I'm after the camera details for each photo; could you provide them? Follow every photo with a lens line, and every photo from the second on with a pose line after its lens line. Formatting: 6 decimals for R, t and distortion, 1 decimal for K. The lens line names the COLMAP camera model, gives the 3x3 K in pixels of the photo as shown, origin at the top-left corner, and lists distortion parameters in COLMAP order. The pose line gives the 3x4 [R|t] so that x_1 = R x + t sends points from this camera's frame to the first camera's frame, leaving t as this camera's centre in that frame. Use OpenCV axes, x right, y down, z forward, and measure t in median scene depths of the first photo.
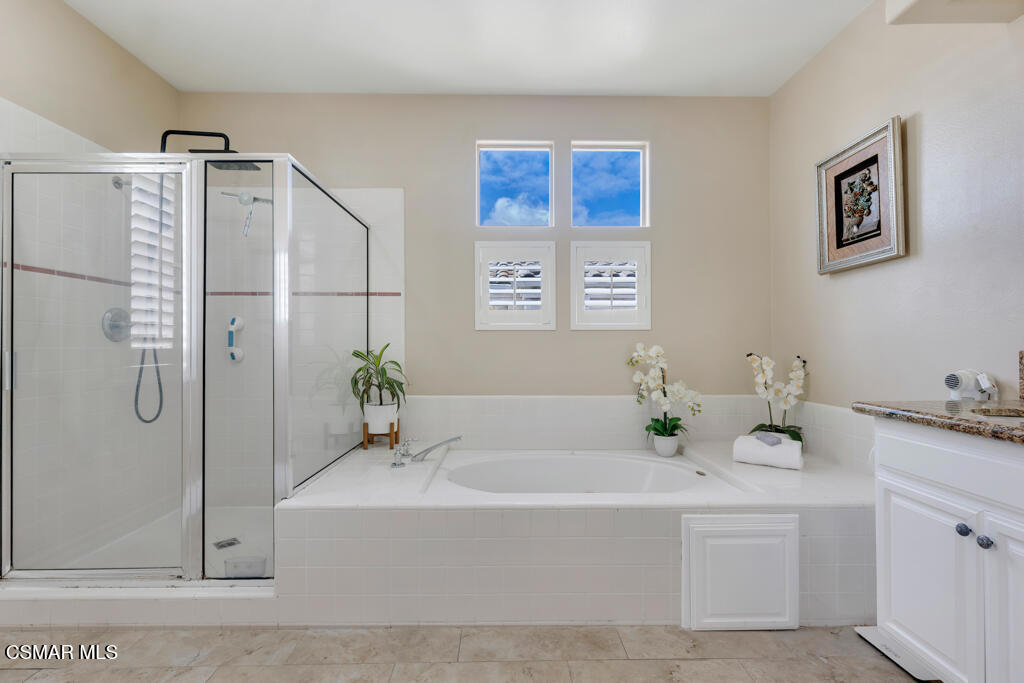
lens RADIAL K [[463.2, 0, 512.2], [0, 463.2, 341.6], [0, 0, 1]] dist [0.004668, 0.000038]
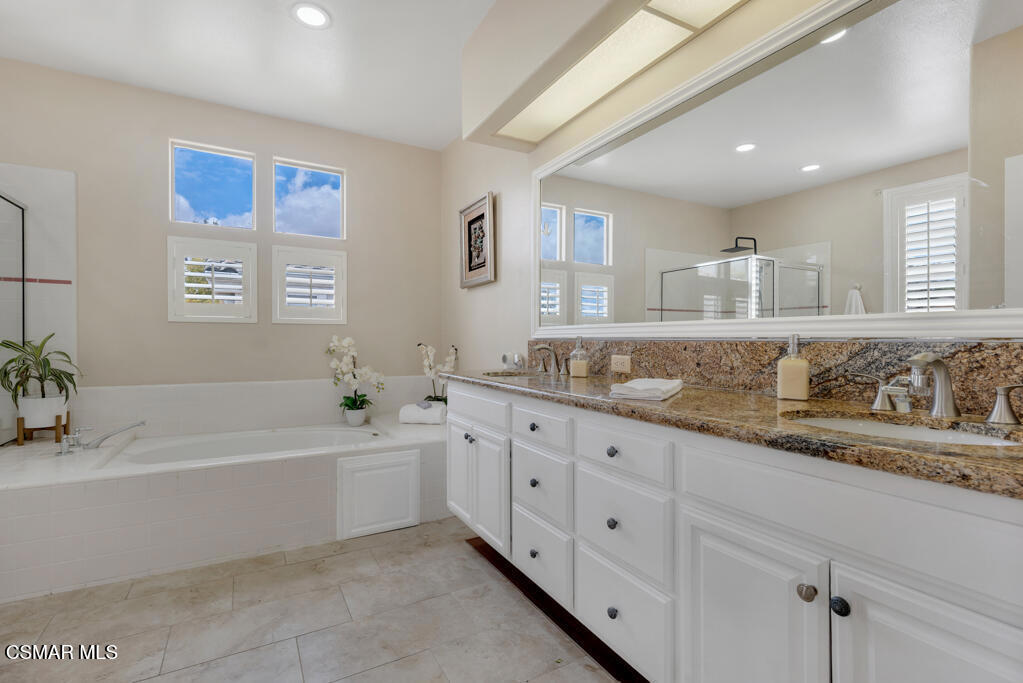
lens RADIAL K [[462.8, 0, 511.4], [0, 462.8, 340.7], [0, 0, 1]] dist [0.004668, 0.000038]
pose [[0.877335, 0.002246, 0.479873, 0.104548], [-0.008237, 0.999912, 0.010378, 0.001359], [-0.479807, -0.013057, 0.877277, -0.305037]]
